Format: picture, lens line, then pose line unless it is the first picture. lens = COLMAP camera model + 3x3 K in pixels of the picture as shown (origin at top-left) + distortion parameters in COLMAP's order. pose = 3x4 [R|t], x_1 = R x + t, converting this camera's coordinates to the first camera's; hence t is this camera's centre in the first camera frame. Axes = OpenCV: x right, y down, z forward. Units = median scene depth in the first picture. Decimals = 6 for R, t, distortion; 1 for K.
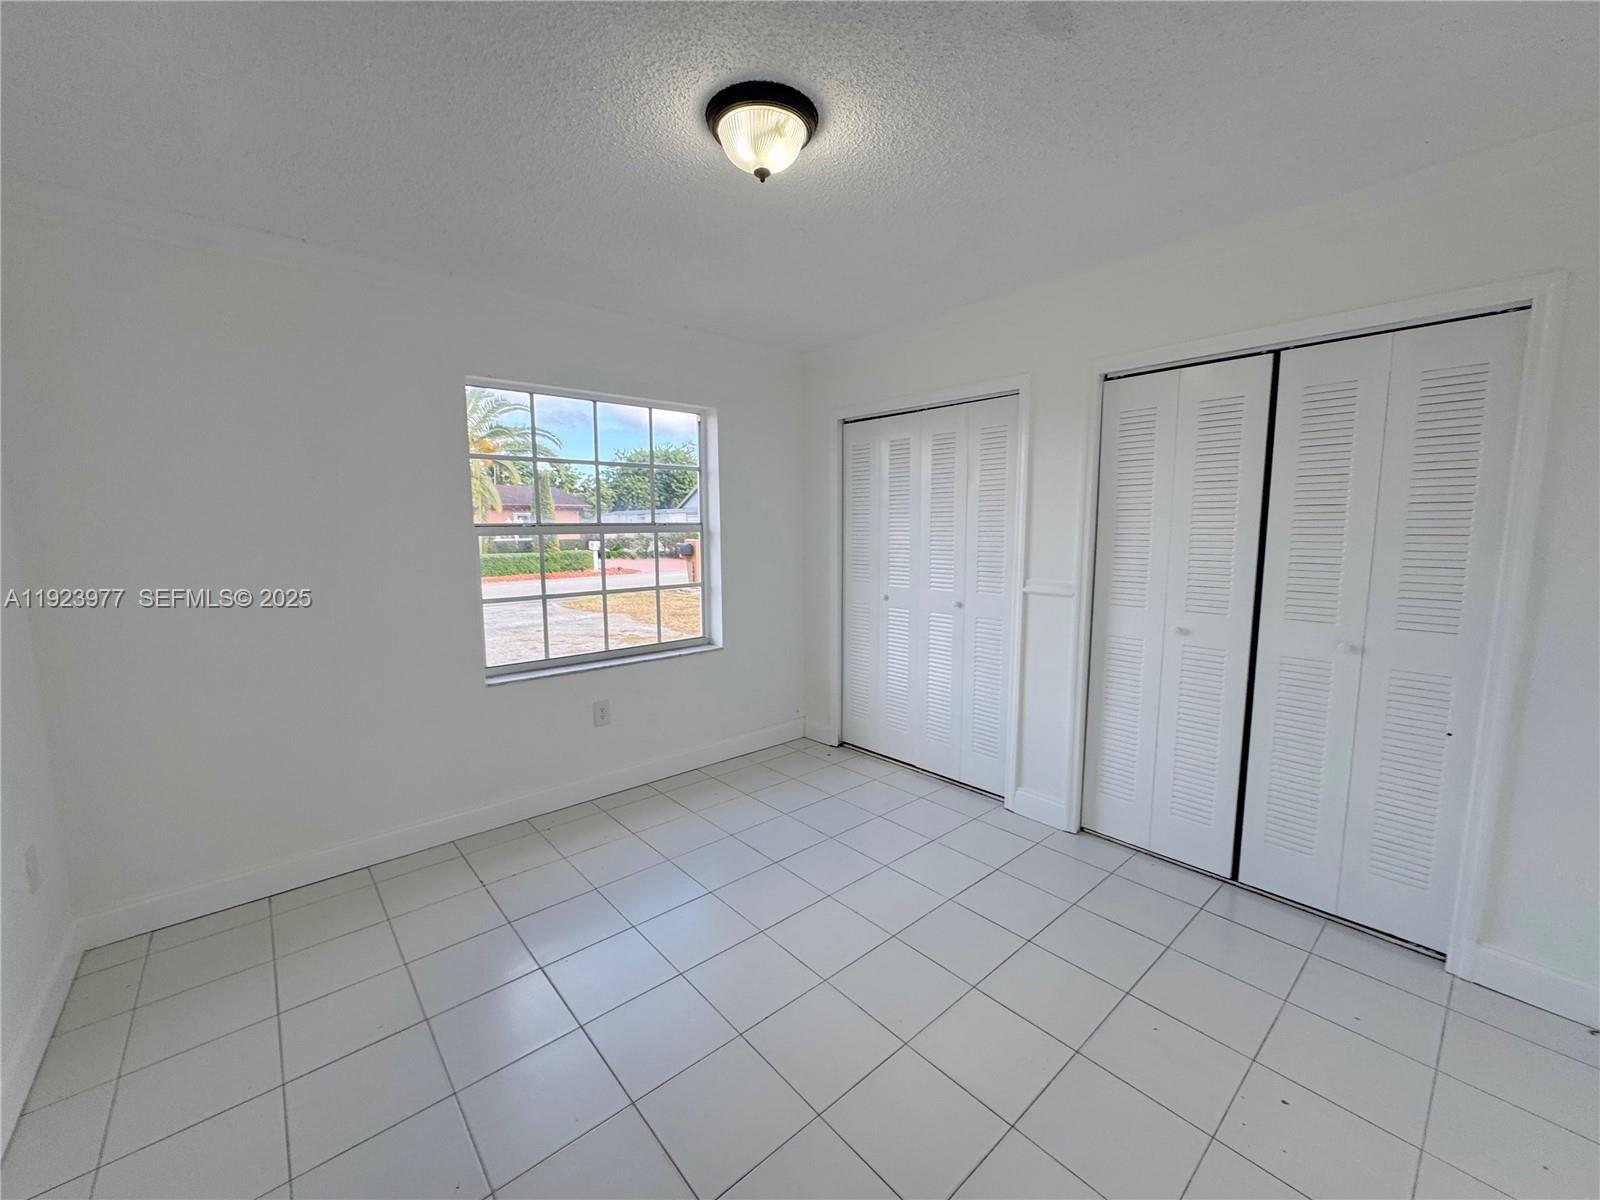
lens RADIAL K [[639.9, 0, 801.4], [0, 639.9, 597.5], [0, 0, 1]] dist [-0.004434, 0.000123]
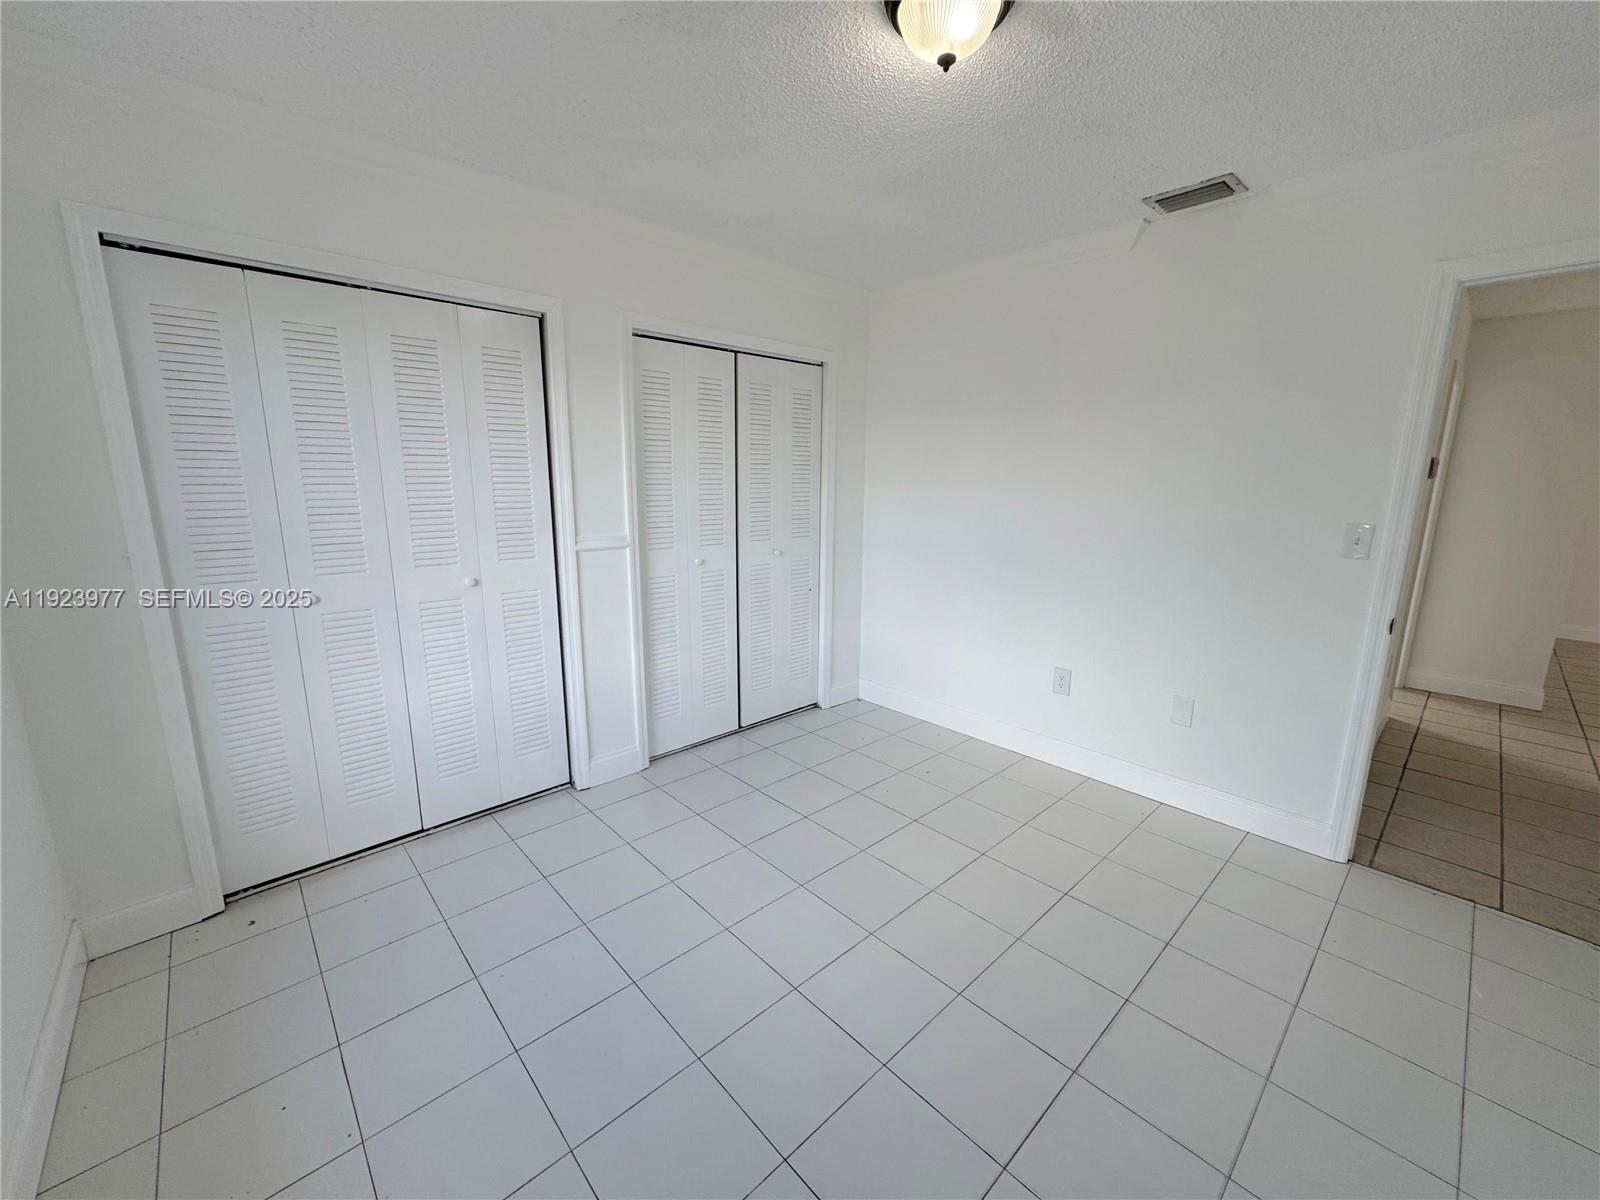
lens RADIAL K [[639.9, 0, 801.0], [0, 639.9, 602.9], [0, 0, 1]] dist [-0.004434, 0.000123]
pose [[-0.035181, -0.198528, 0.979464, -0.592069], [0.096846, 0.974780, 0.201057, -0.092198], [-0.994677, 0.101931, -0.015067, 0.750083]]
